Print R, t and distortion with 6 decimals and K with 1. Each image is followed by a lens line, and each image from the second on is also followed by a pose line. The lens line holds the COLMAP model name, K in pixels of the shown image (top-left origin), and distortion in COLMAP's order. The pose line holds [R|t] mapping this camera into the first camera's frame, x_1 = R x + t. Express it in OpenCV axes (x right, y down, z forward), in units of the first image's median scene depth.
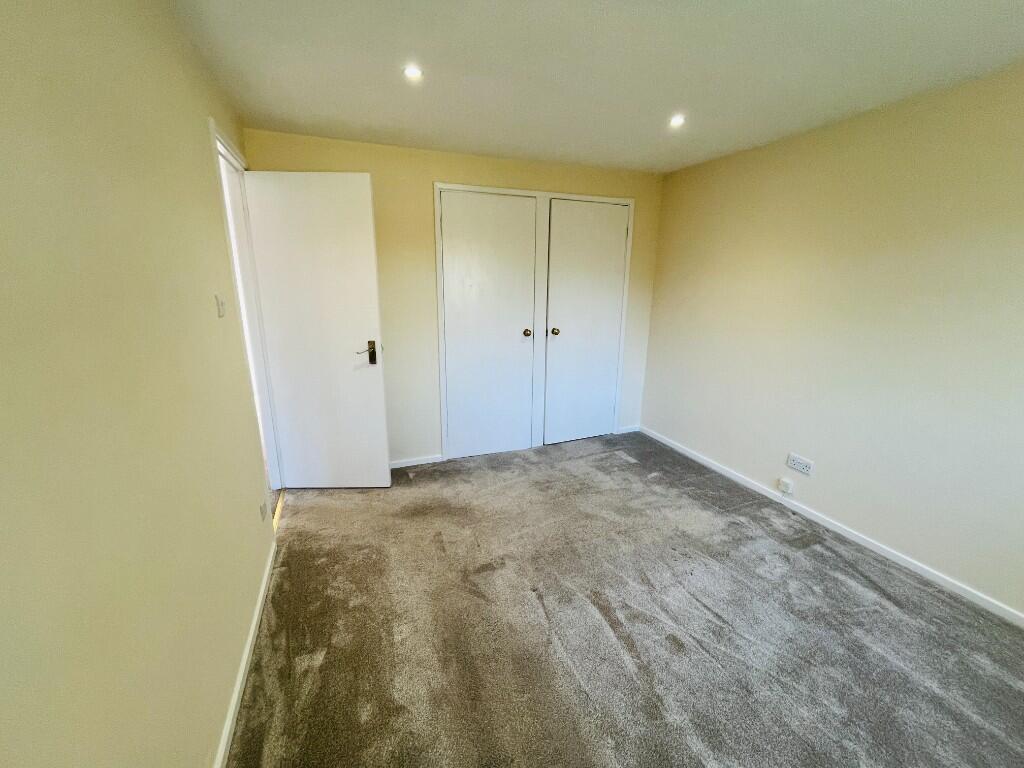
lens RADIAL K [[417.0, 0, 512.0], [0, 417.0, 382.7], [0, 0, 1]] dist [-0.000706, -0.000258]
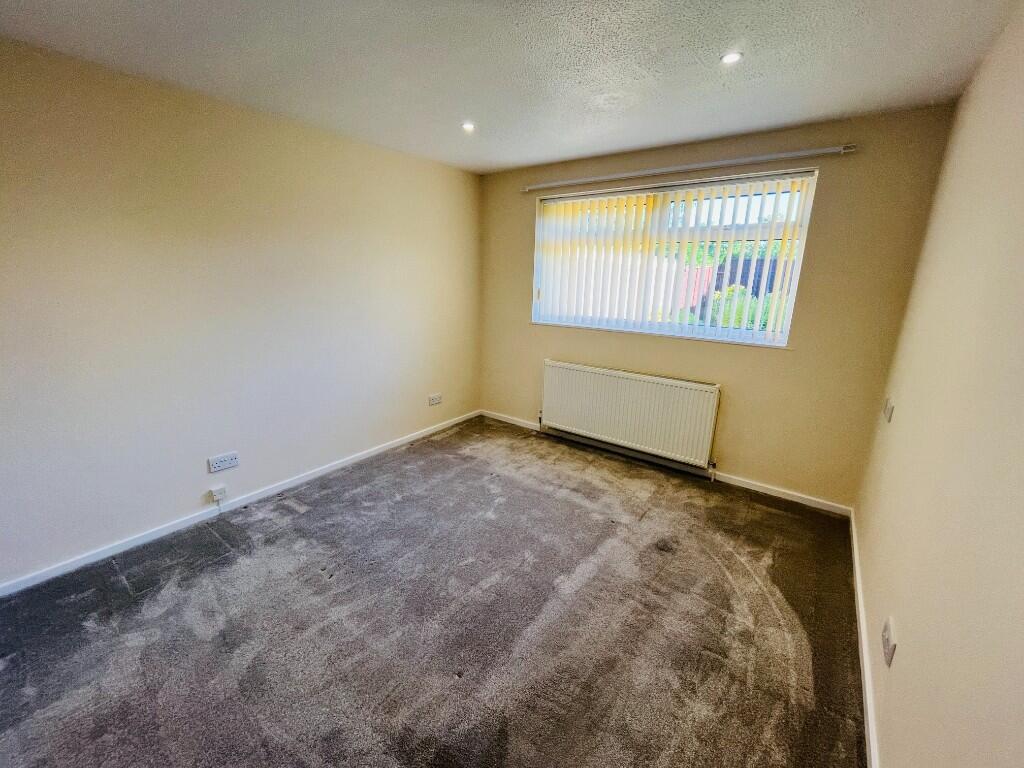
lens RADIAL K [[417.0, 0, 512.2], [0, 417.0, 384.9], [0, 0, 1]] dist [-0.000706, -0.000258]
pose [[-0.517823, -0.232048, 0.823415, -0.359289], [0.185451, 0.909174, 0.372841, -0.182798], [-0.835145, 0.345769, -0.427758, 0.773489]]
